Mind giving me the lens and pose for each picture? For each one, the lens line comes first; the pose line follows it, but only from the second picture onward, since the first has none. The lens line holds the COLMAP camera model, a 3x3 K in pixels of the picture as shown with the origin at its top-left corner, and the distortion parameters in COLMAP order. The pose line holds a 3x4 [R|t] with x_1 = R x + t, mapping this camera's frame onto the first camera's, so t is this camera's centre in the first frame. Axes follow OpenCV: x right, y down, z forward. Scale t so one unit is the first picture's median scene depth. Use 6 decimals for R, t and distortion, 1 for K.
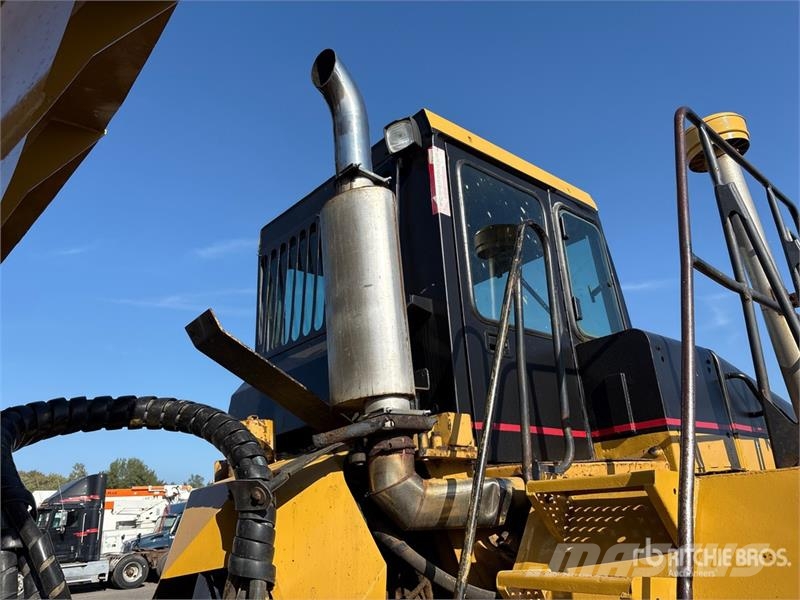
lens RADIAL K [[587.8, 0, 404.0], [0, 587.8, 306.2], [0, 0, 1]] dist [0.009460, -0.019249]
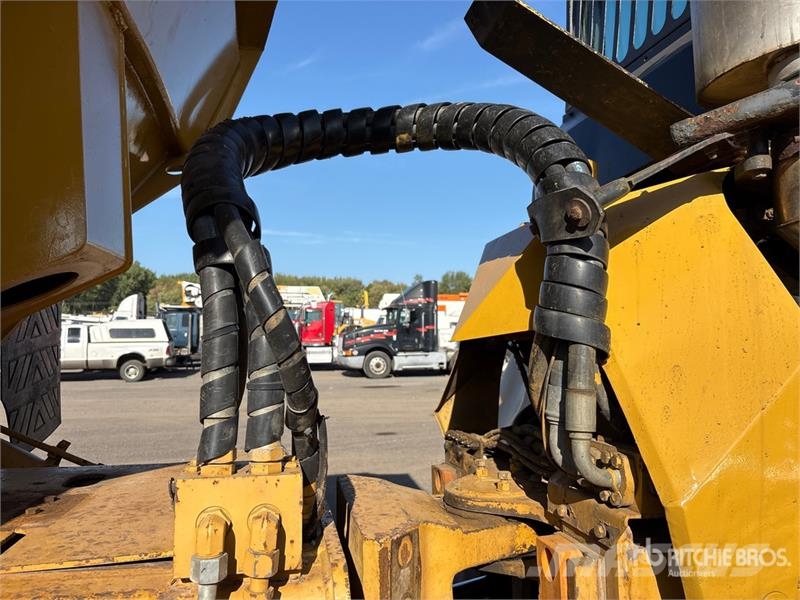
lens RADIAL K [[587.8, 0, 405.2], [0, 587.8, 301.8], [0, 0, 1]] dist [0.009460, -0.019249]
pose [[0.871010, 0.037190, -0.489856, -0.091208], [0.109909, 0.957103, 0.268093, 0.197946], [0.478813, -0.287351, 0.829559, 0.345738]]
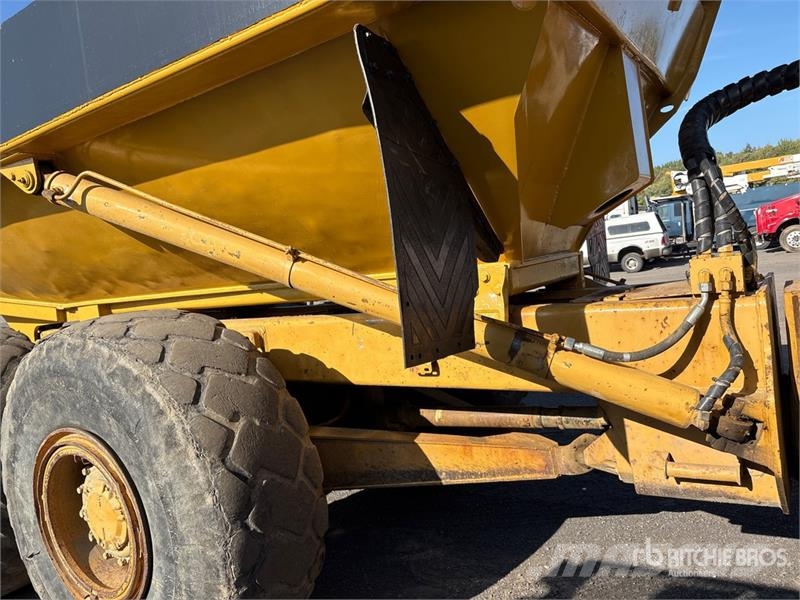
lens RADIAL K [[587.8, 0, 397.8], [0, 587.8, 303.1], [0, 0, 1]] dist [0.009460, -0.019249]
pose [[0.261576, 0.107807, -0.959143, 0.572294], [0.414051, 0.885125, 0.212407, -0.005372], [0.871860, -0.452694, 0.186890, -0.206966]]
